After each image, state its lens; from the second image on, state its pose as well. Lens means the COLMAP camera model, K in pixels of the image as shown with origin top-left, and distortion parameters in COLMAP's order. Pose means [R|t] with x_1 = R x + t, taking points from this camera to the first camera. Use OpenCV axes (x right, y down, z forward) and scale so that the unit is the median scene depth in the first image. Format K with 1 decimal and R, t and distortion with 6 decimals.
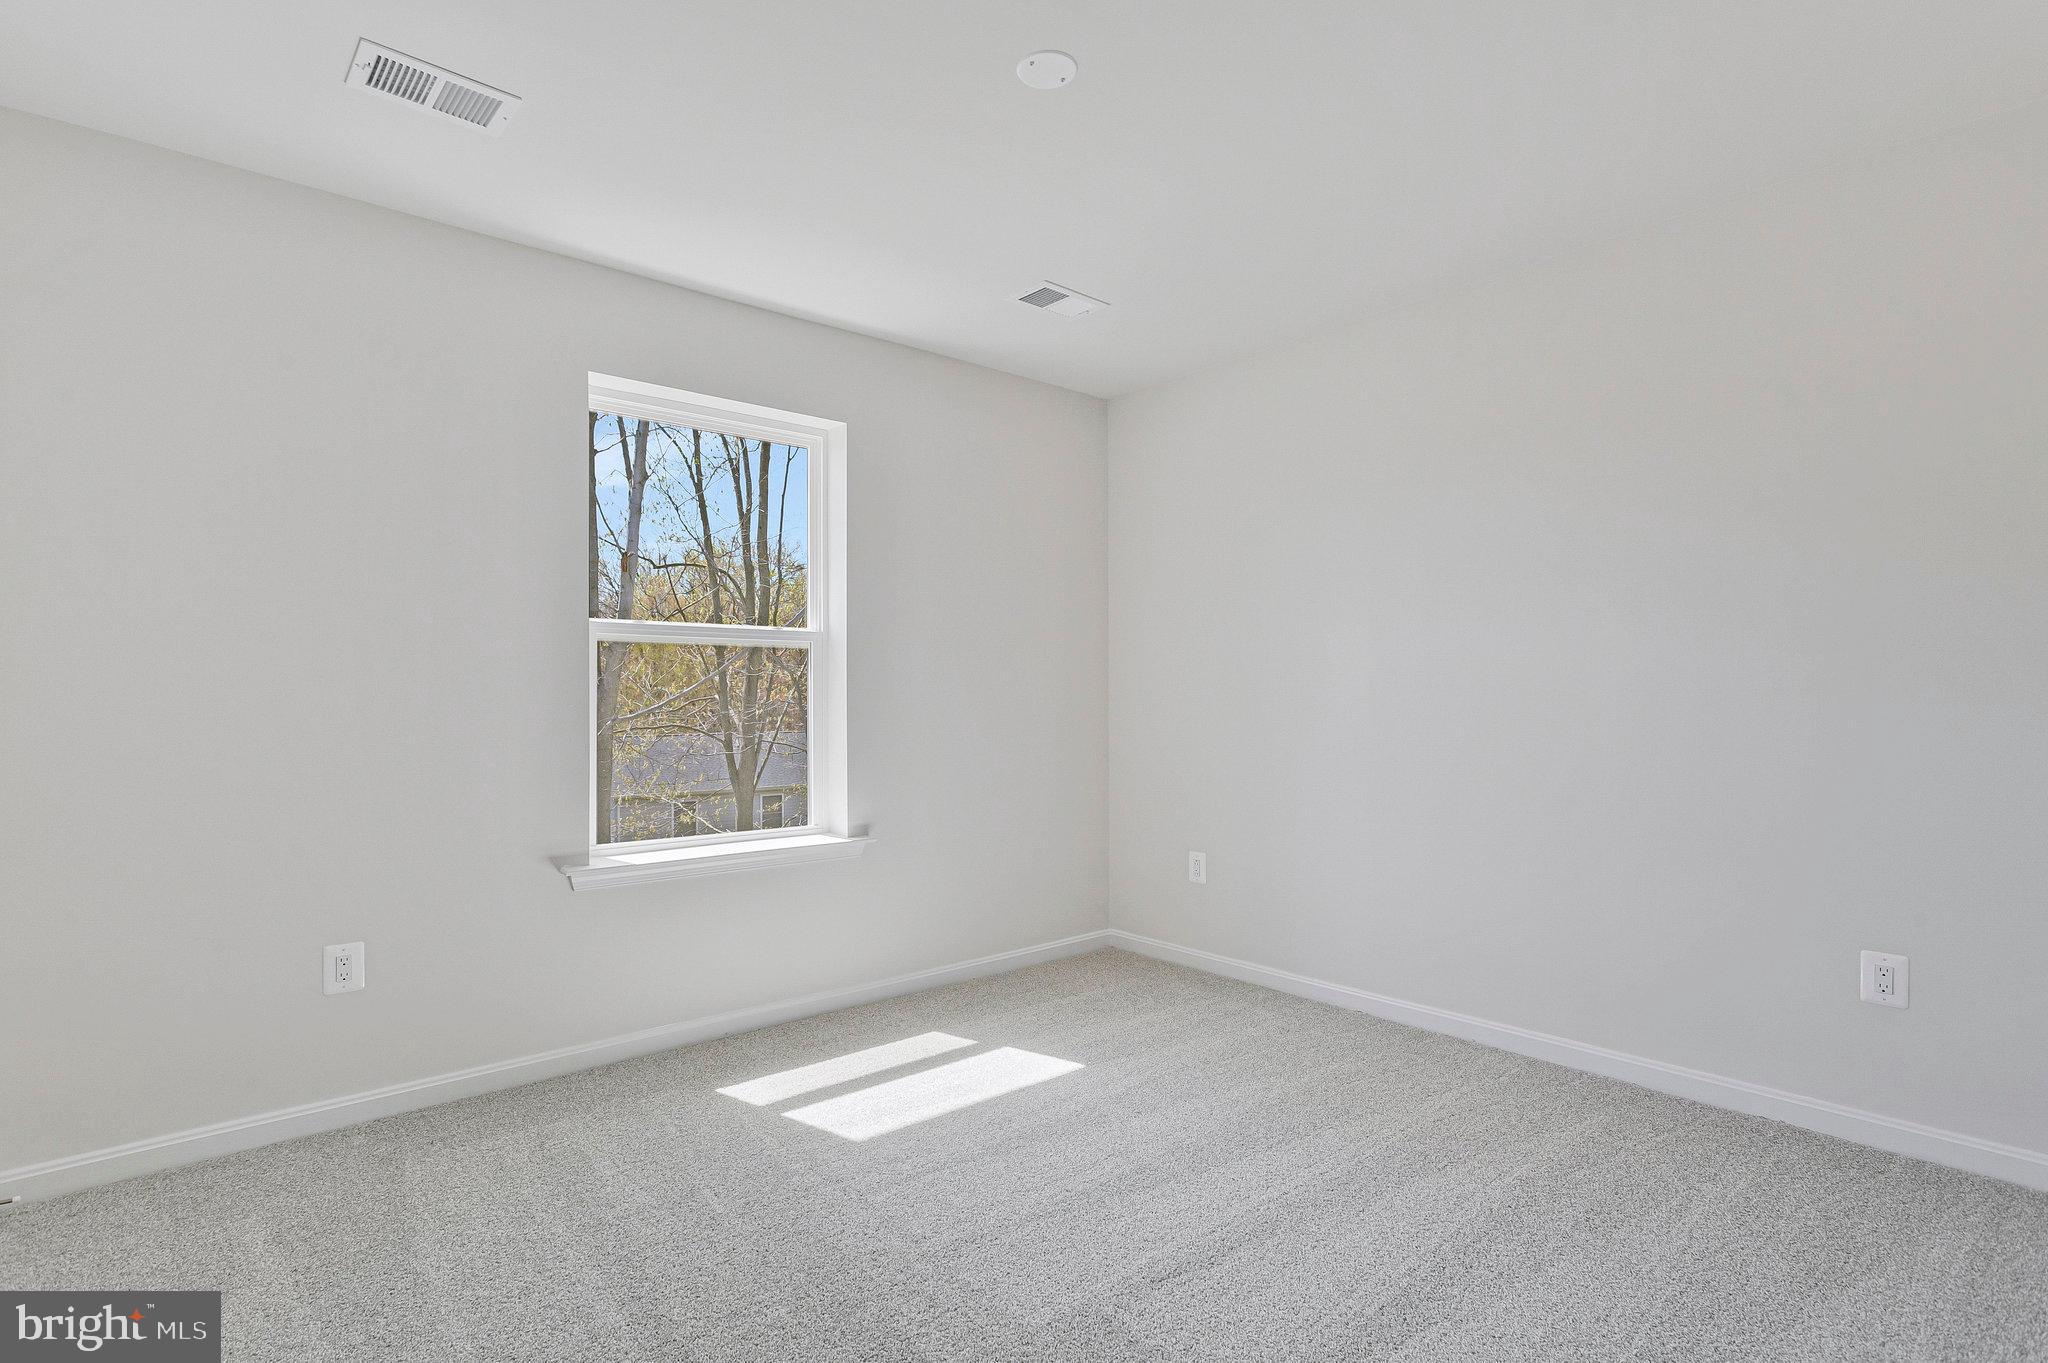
lens RADIAL K [[992.5, 0, 1014.8], [0, 992.5, 682.5], [0, 0, 1]] dist [-0.001847, -0.000200]
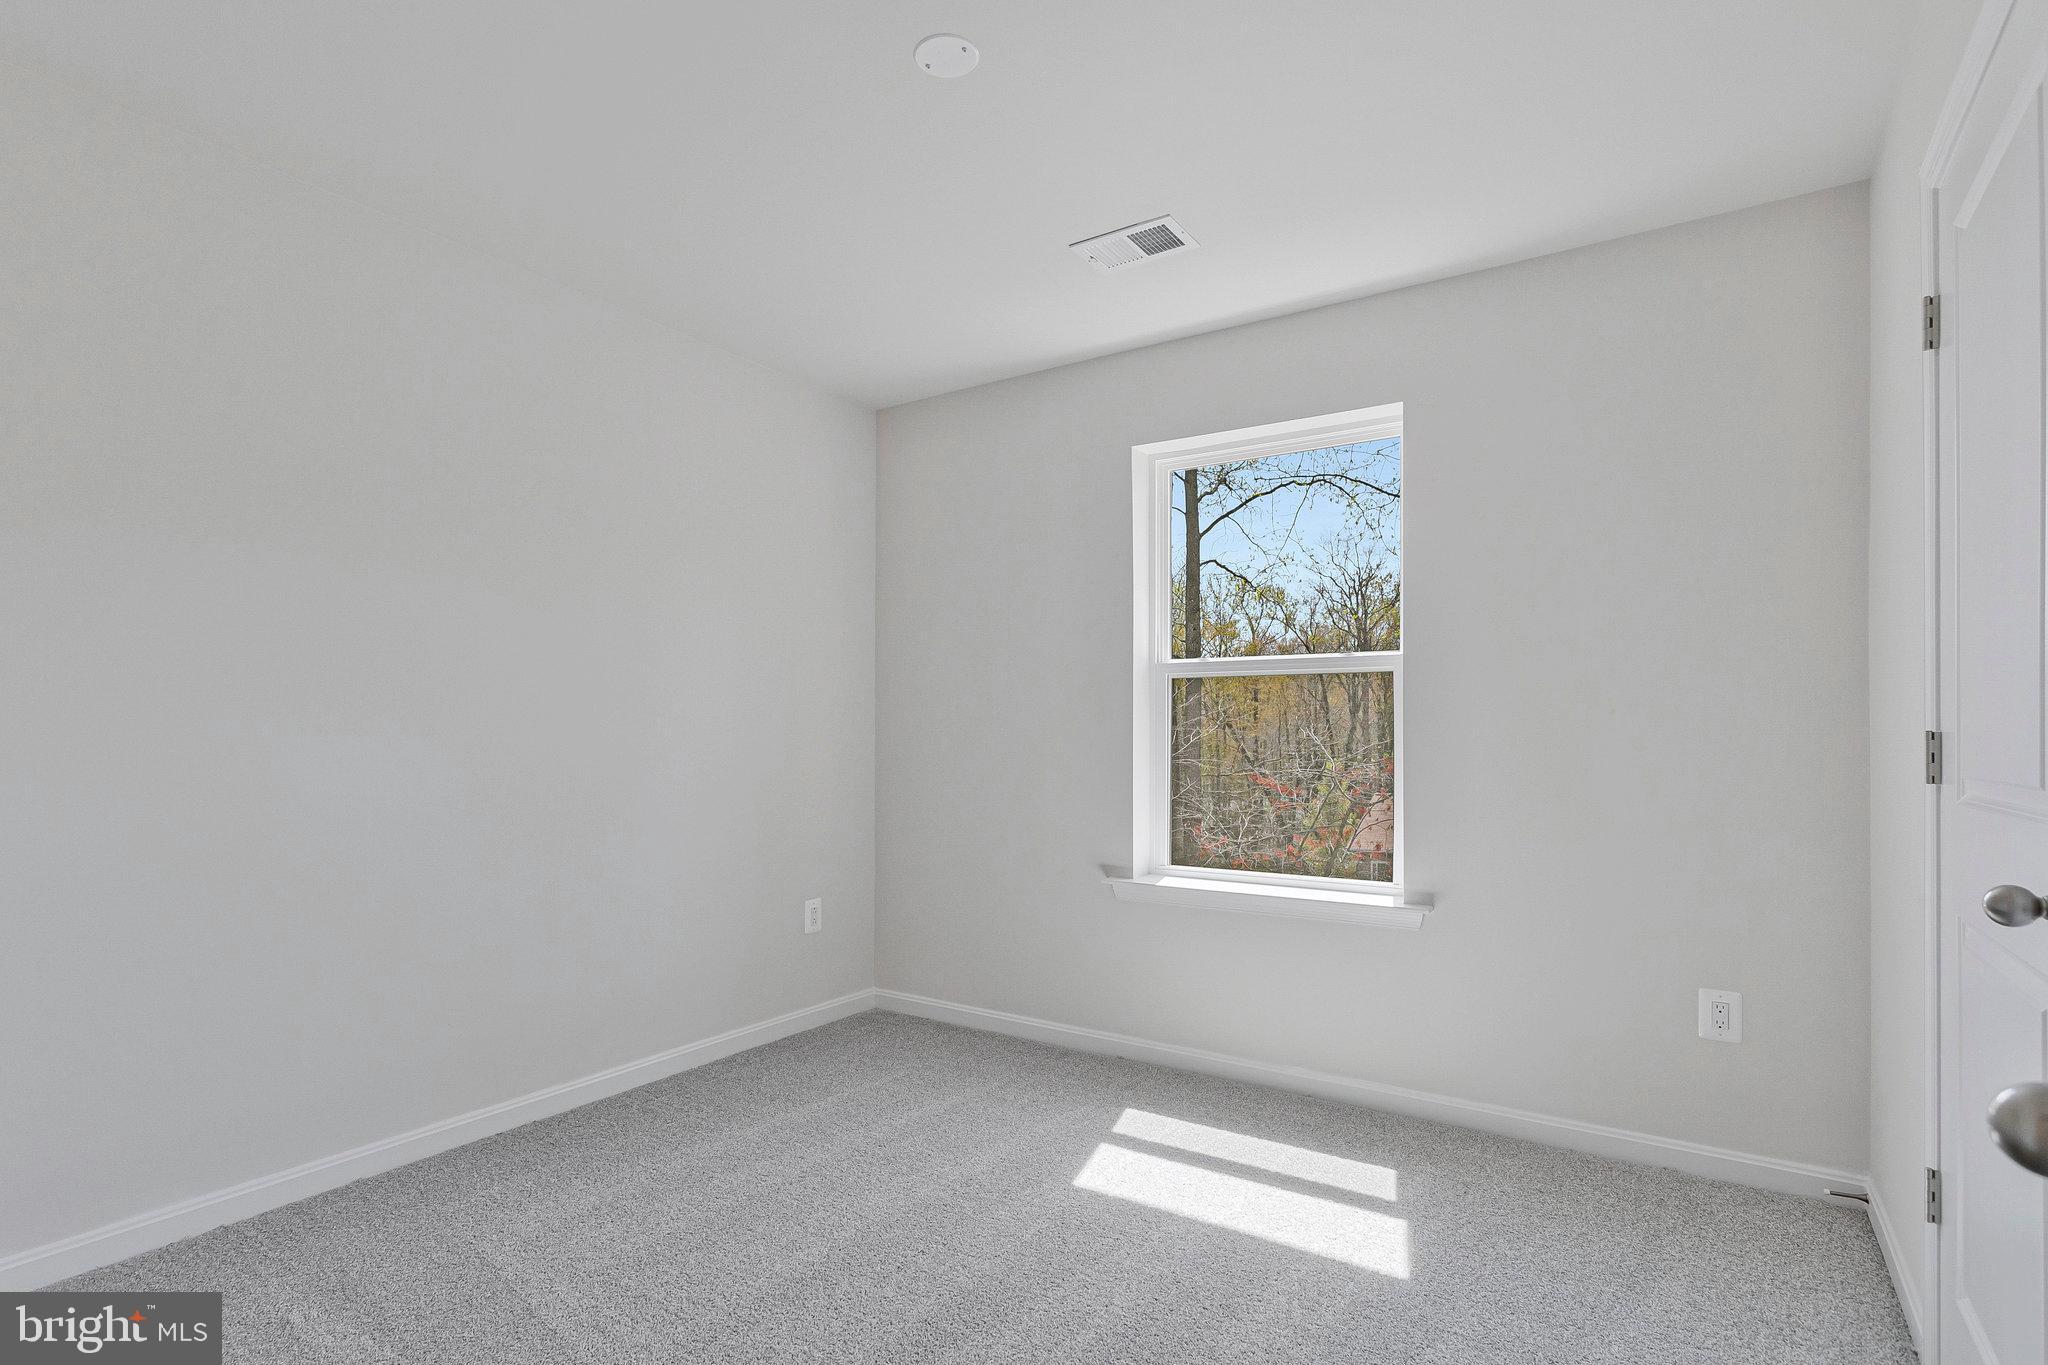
lens RADIAL K [[1020.8, 0, 1021.8], [0, 1020.8, 697.1], [0, 0, 1]] dist [0.003829, 0.000334]
pose [[0.324436, -0.017192, -0.945751, 0.631771], [-0.001090, 0.999827, -0.018549, 0.000272], [0.945907, 0.007049, 0.324361, 0.506045]]
